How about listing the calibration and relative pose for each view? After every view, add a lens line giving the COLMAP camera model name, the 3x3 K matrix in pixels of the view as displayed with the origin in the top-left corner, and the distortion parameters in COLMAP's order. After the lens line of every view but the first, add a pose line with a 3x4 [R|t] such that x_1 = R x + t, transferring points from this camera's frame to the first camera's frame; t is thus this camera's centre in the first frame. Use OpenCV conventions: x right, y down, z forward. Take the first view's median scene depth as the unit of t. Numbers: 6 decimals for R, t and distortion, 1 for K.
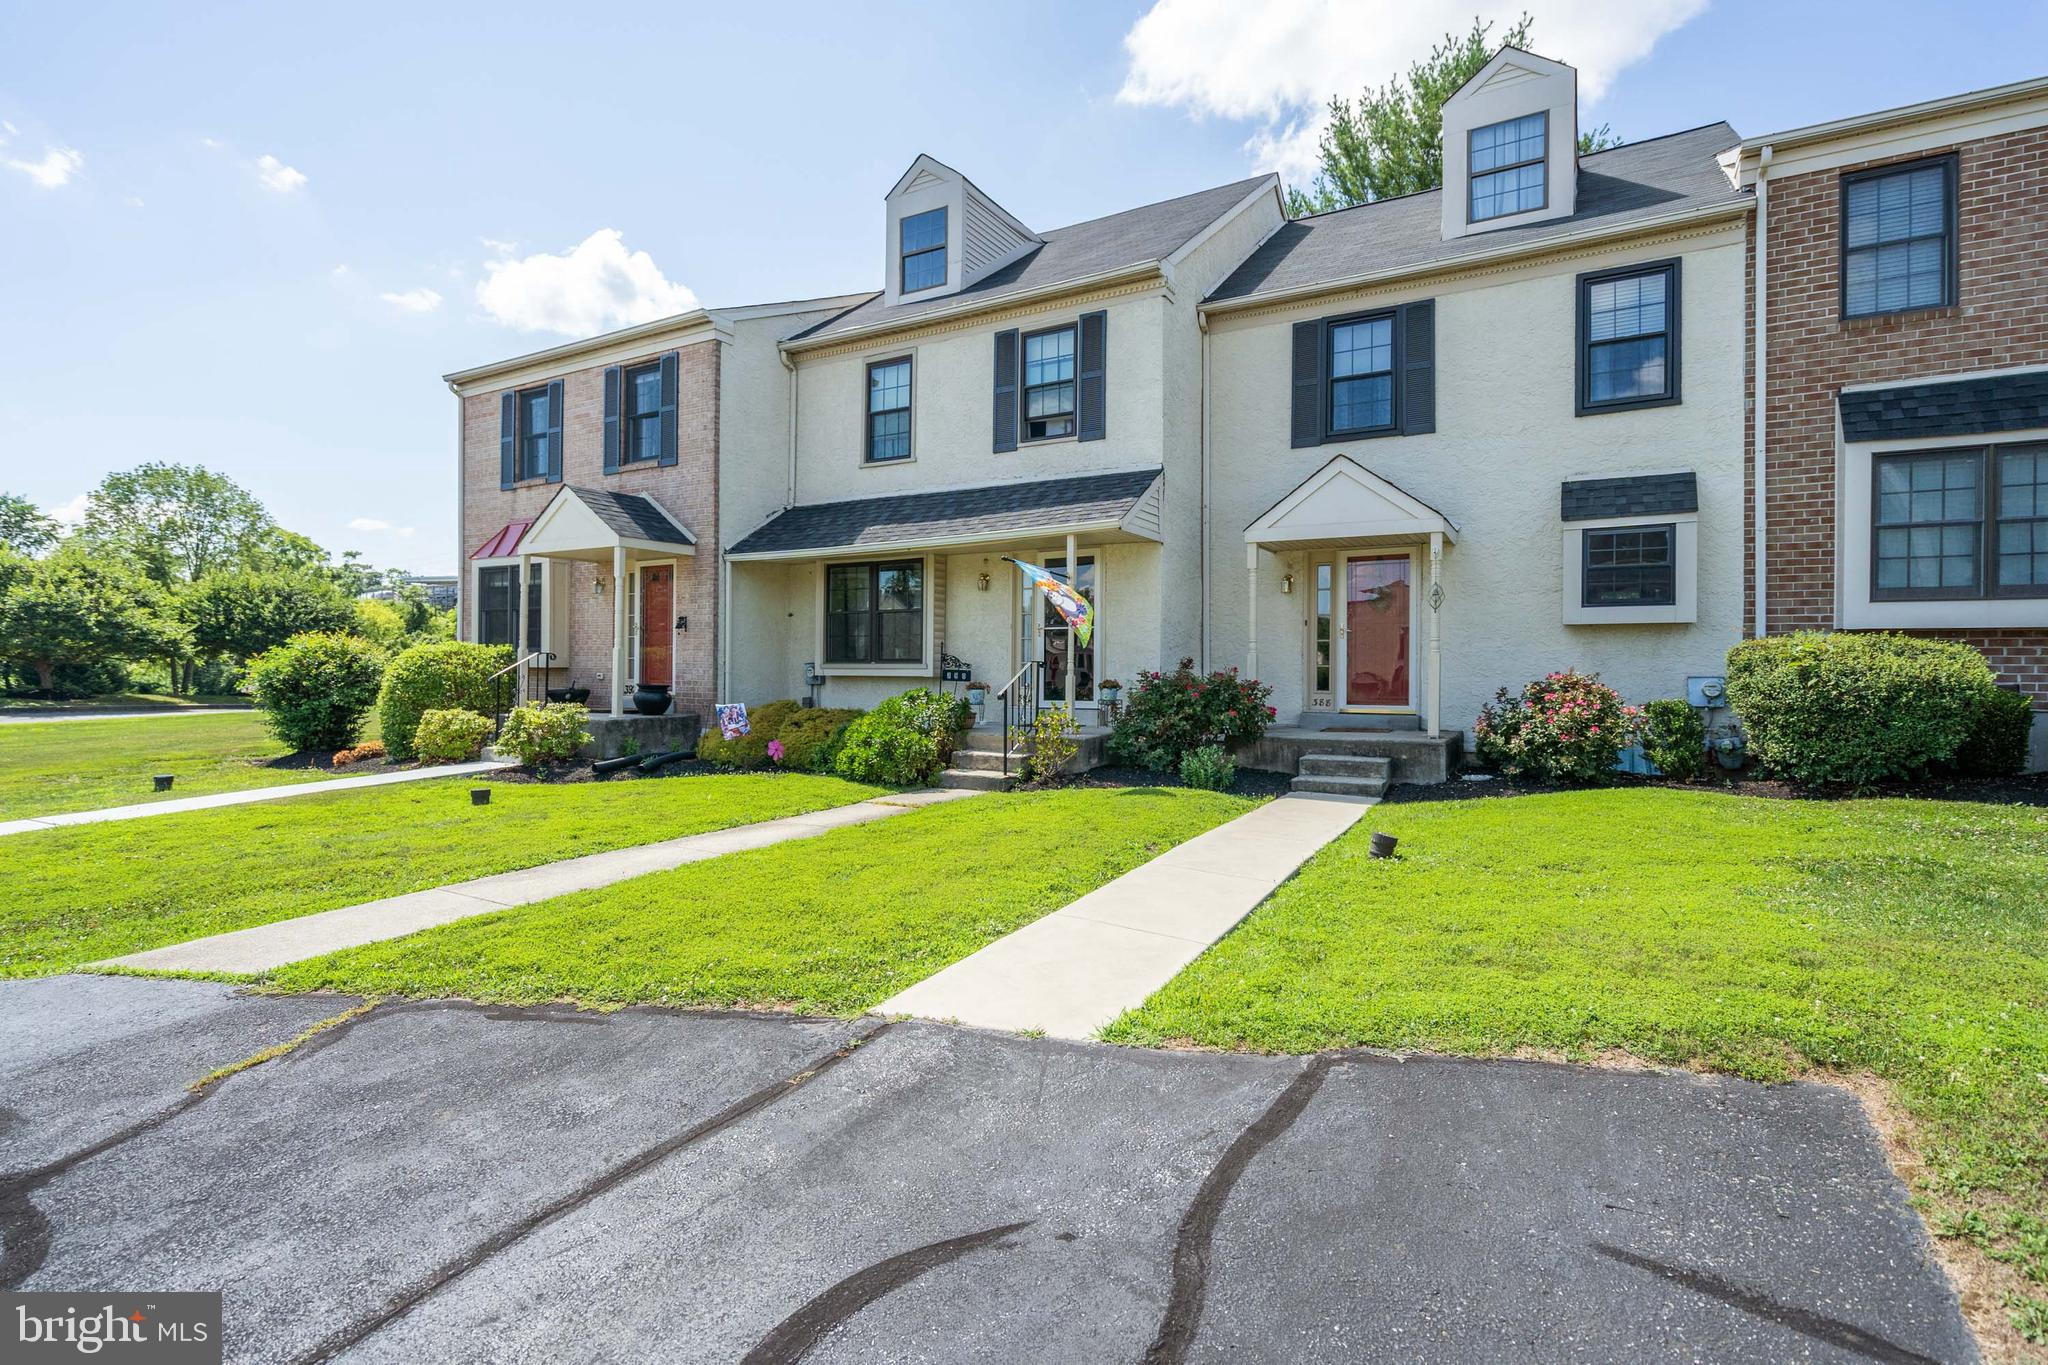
lens RADIAL K [[932.2, 0, 1024.0], [0, 932.2, 682.5], [0, 0, 1]] dist [-0.003271, 0.001037]
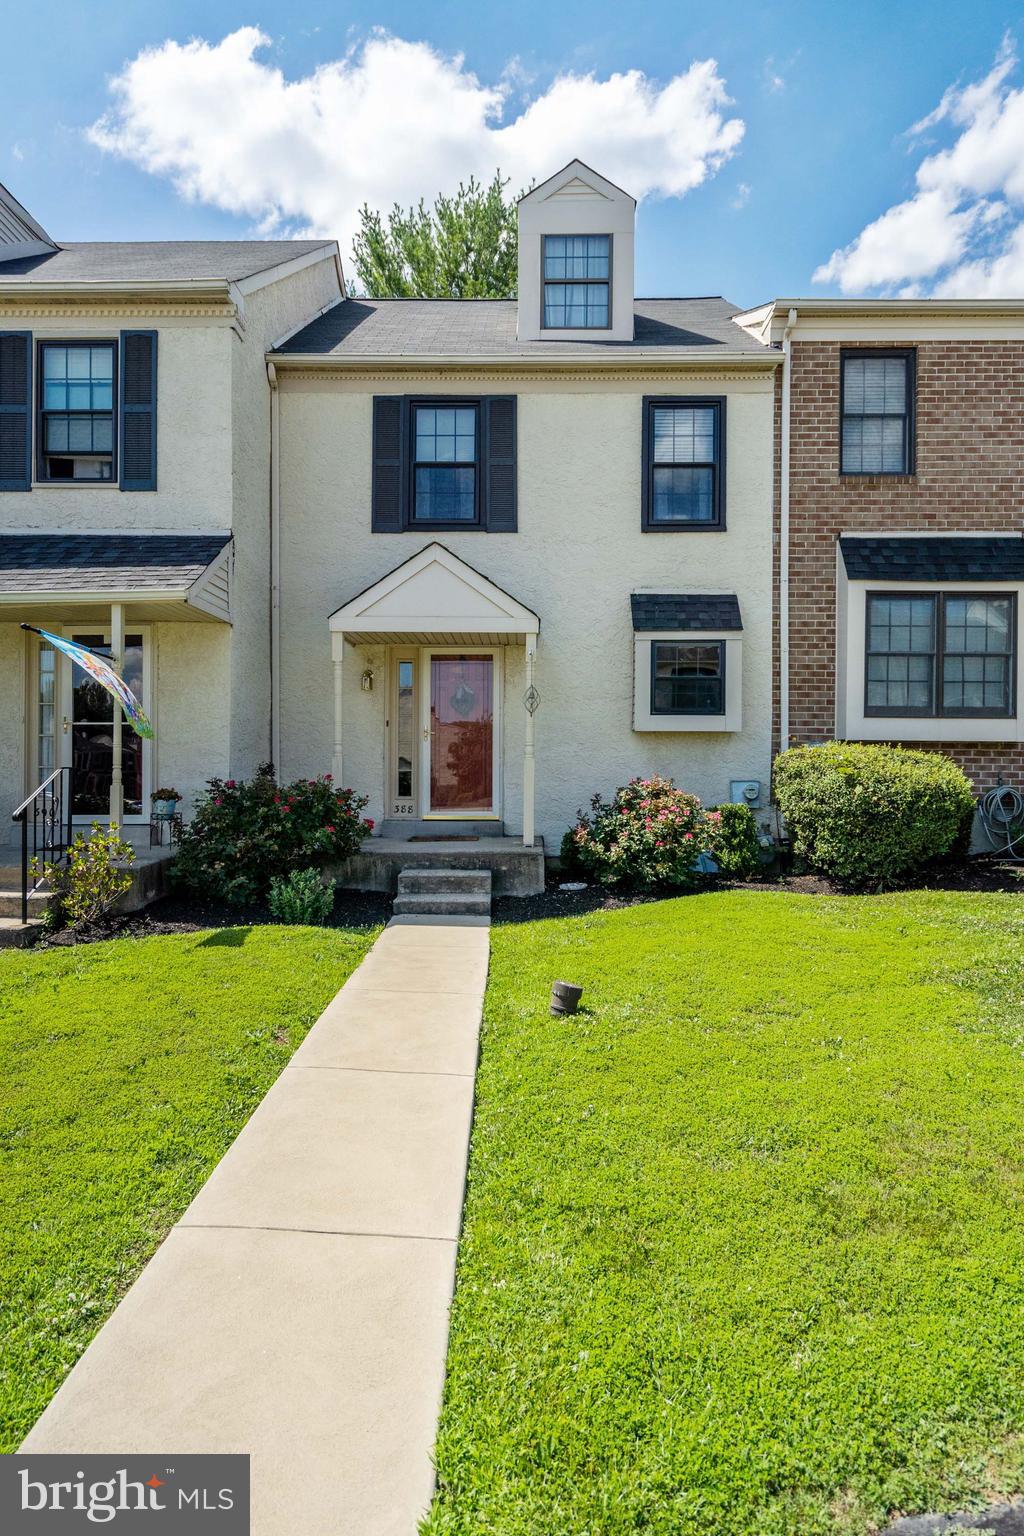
lens RADIAL K [[941.8, 0, 542.3], [0, 941.8, 778.7], [0, 0, 1]] dist [0.004403, 0.000913]
pose [[0.875310, -0.006267, 0.483522, -0.019698], [0.006993, 0.999976, 0.000301, -0.010906], [-0.483512, 0.003117, 0.875332, 0.139545]]
